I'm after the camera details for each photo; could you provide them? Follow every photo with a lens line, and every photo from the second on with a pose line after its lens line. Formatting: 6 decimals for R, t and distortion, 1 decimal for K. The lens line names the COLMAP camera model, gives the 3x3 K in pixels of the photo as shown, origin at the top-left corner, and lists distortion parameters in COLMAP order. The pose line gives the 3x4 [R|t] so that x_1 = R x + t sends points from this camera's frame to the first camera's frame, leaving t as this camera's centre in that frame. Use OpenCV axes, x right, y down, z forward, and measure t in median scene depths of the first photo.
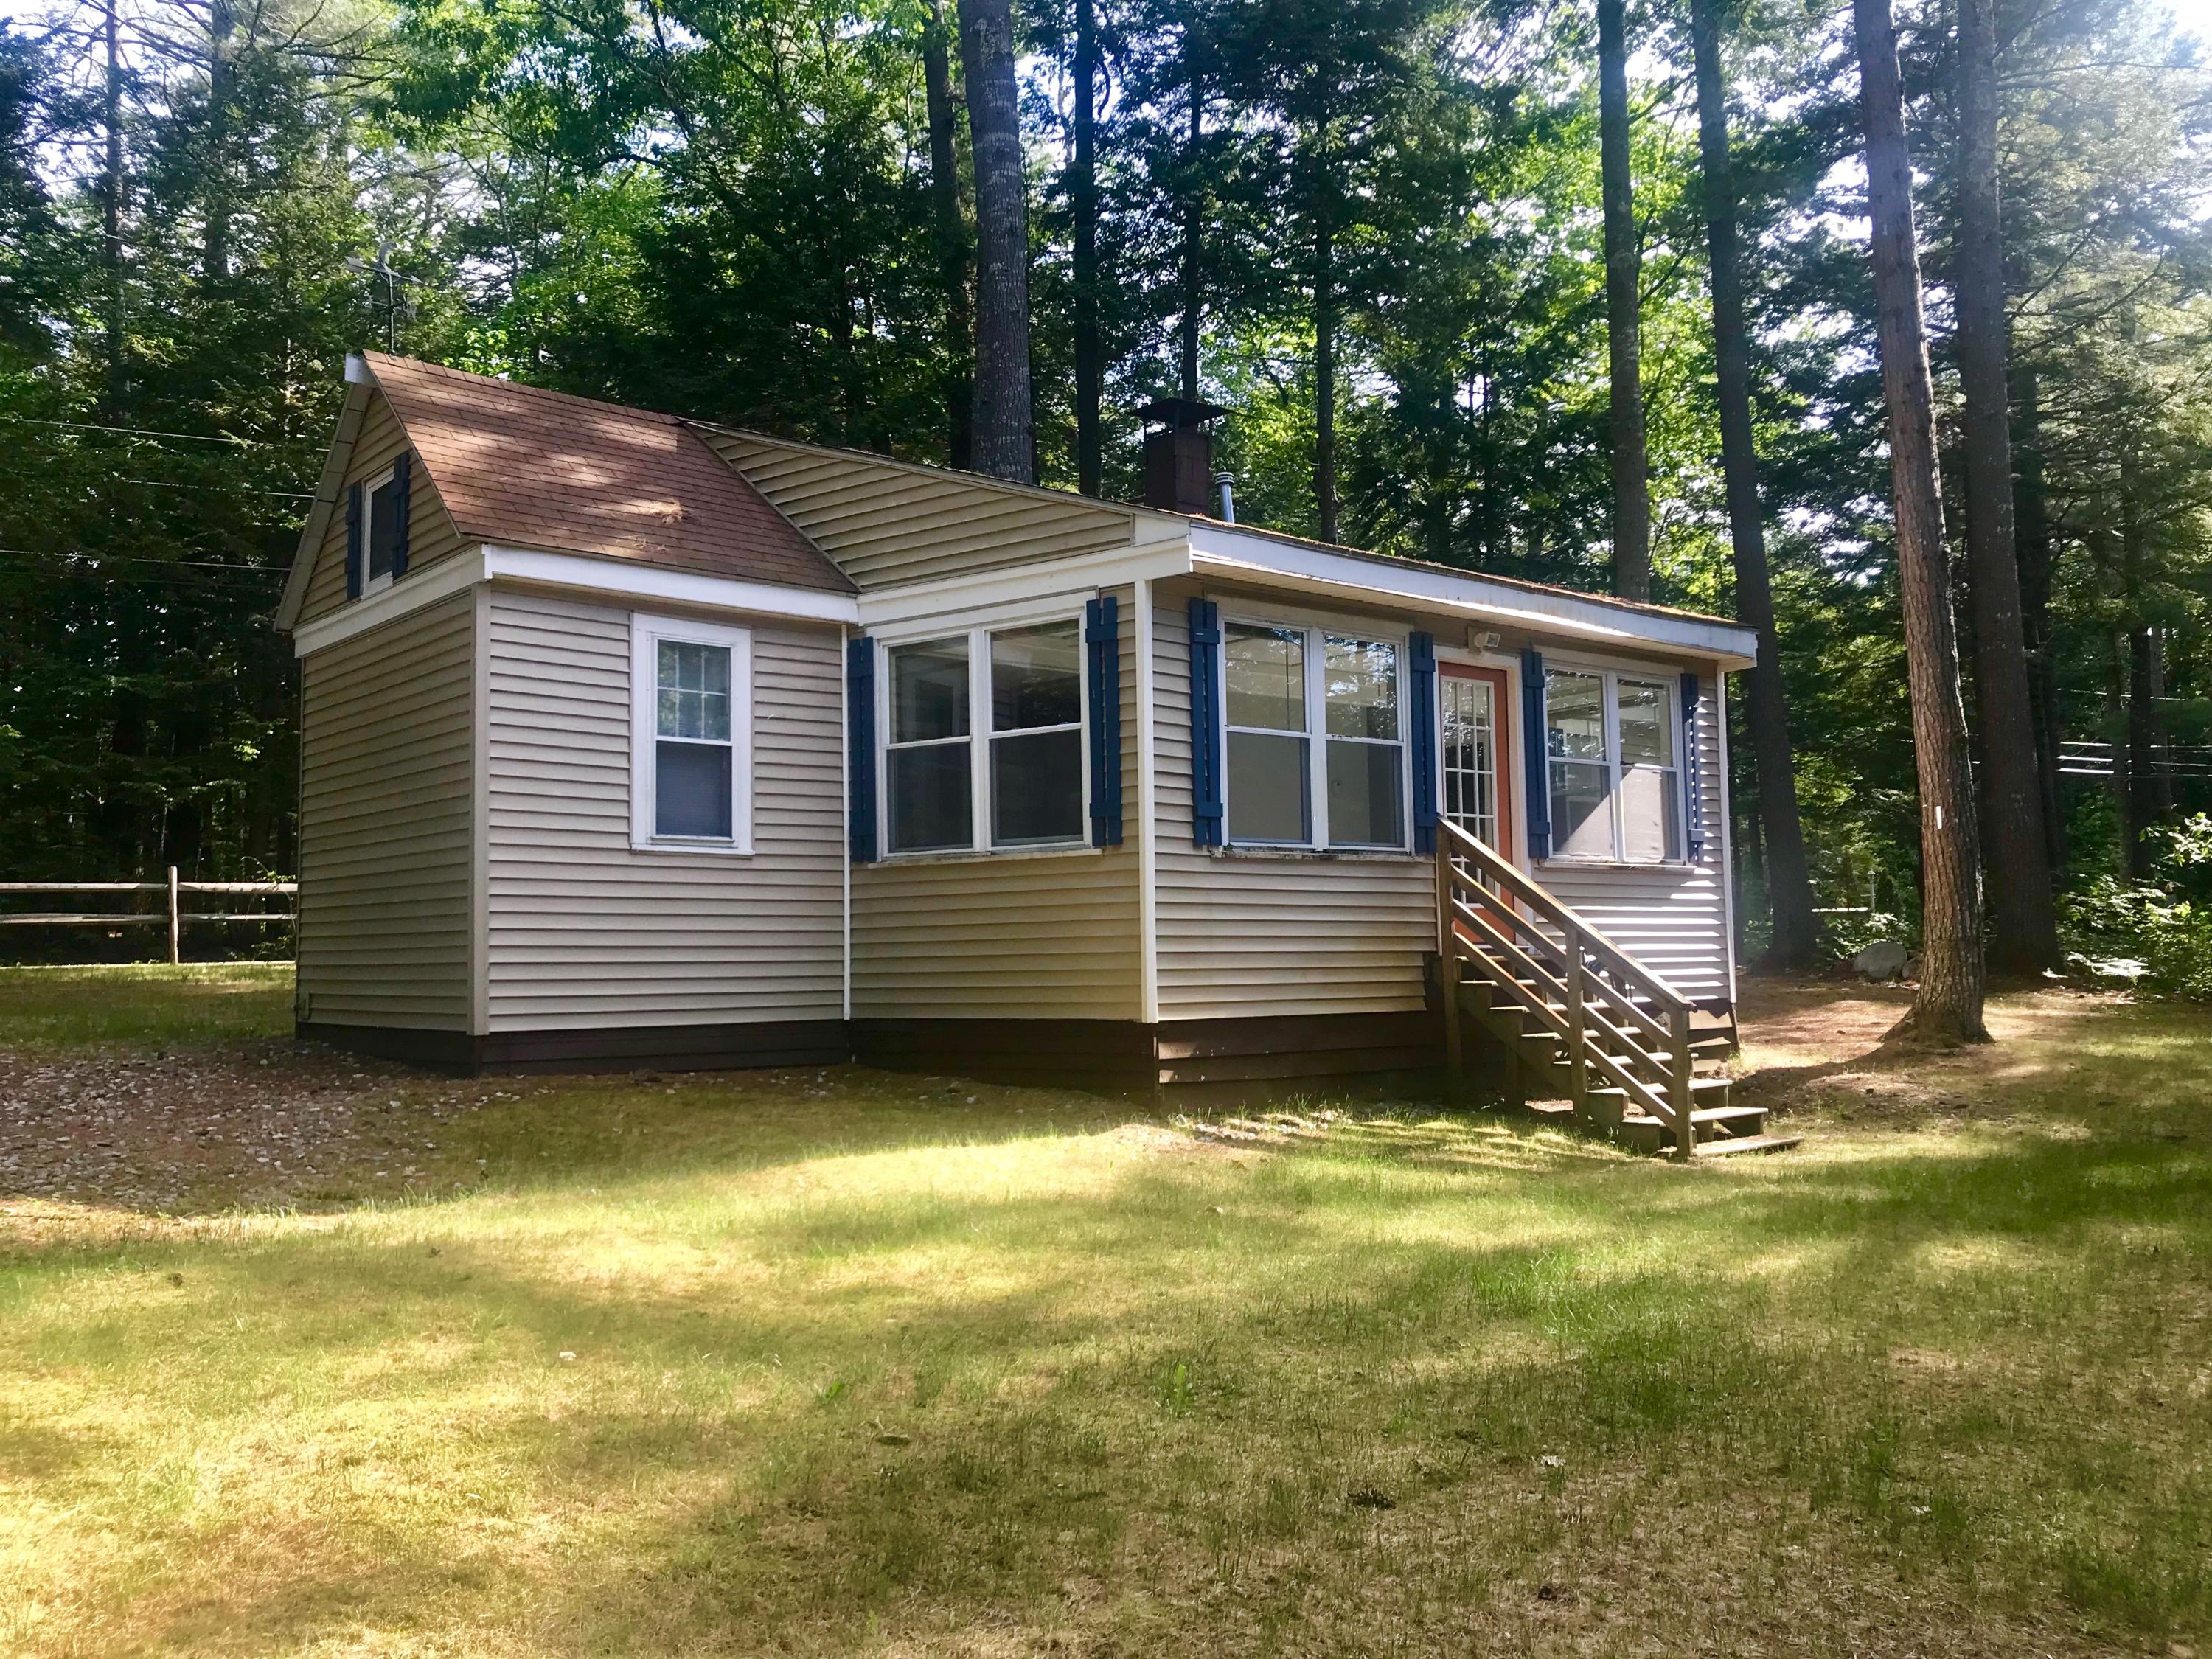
lens RADIAL K [[1831.5, 0, 1114.2], [0, 1831.5, 833.8], [0, 0, 1]] dist [0.031606, -0.025692]
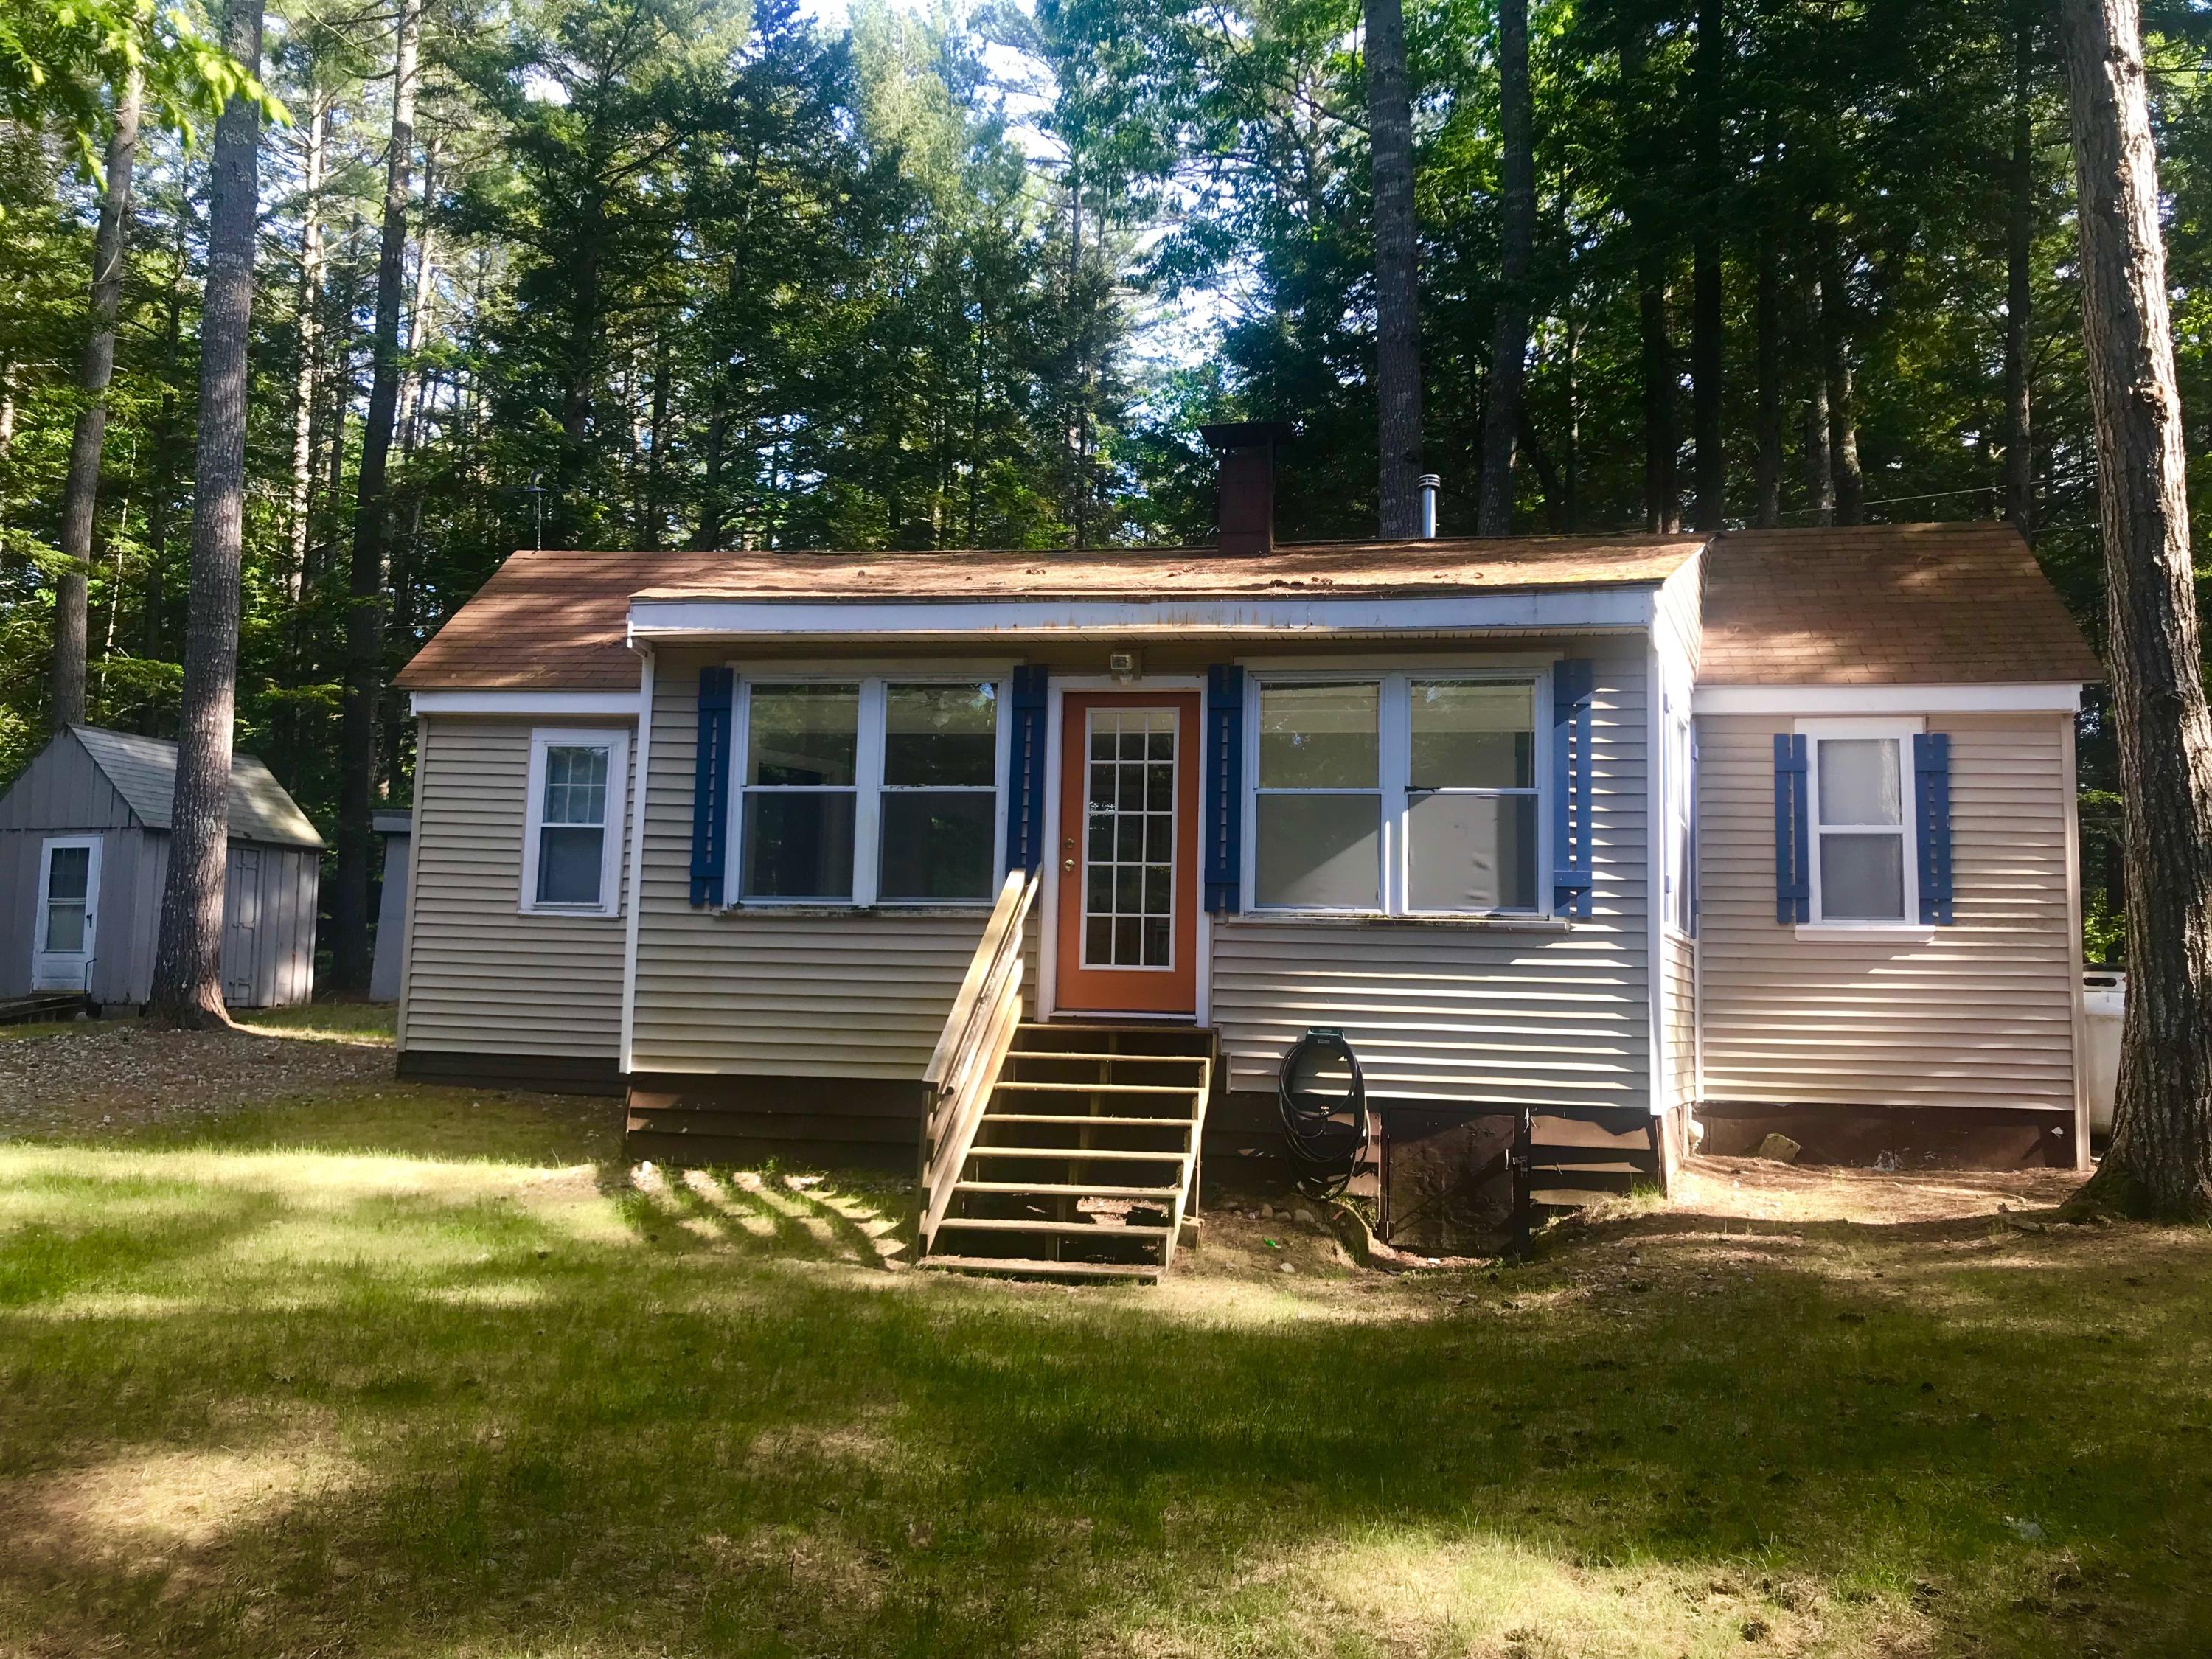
lens RADIAL K [[1831.5, 0, 1113.4], [0, 1831.5, 823.0], [0, 0, 1]] dist [0.031606, -0.025692]
pose [[0.640521, -0.049621, -0.766336, 0.939119], [0.016417, 0.998567, -0.050936, 0.015955], [0.767765, 0.020045, 0.640418, 0.485161]]
